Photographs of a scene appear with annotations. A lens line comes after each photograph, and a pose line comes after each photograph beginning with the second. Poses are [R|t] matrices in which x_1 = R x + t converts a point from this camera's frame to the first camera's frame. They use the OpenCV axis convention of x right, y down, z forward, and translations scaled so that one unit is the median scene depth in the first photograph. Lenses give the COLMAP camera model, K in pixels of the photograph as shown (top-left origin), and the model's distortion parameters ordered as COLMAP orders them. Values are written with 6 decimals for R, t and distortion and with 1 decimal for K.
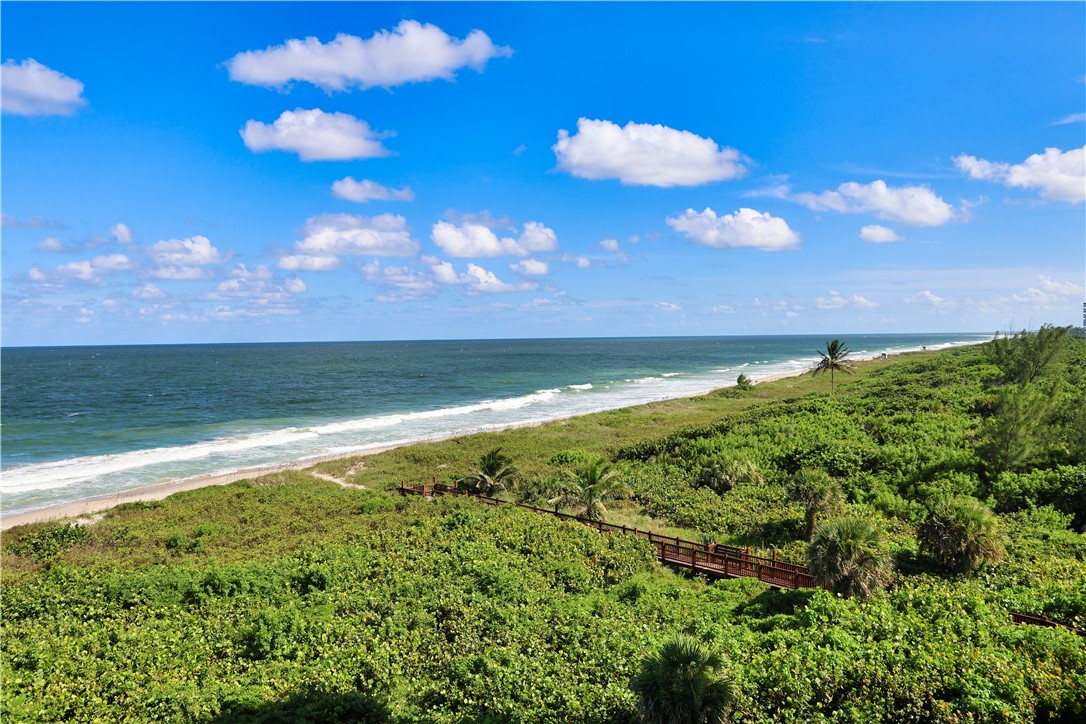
lens RADIAL K [[844.6, 0, 543.2], [0, 844.6, 366.9], [0, 0, 1]] dist [0.011804, 0.003500]
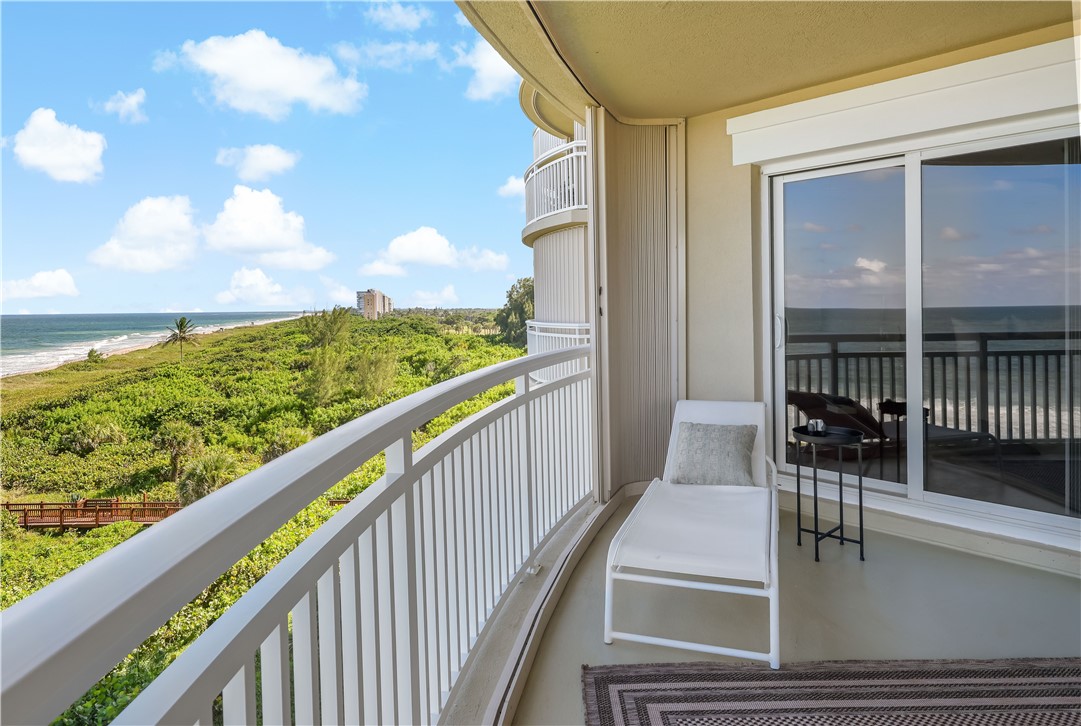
lens RADIAL K [[717.8, 0, 541.2], [0, 717.8, 360.7], [0, 0, 1]] dist [0.001235, 0.000009]
pose [[0.667648, -0.049891, 0.742803, -0.093538], [0.029640, 0.998742, 0.040440, 0.004477], [-0.743887, -0.004983, 0.668287, -0.090196]]
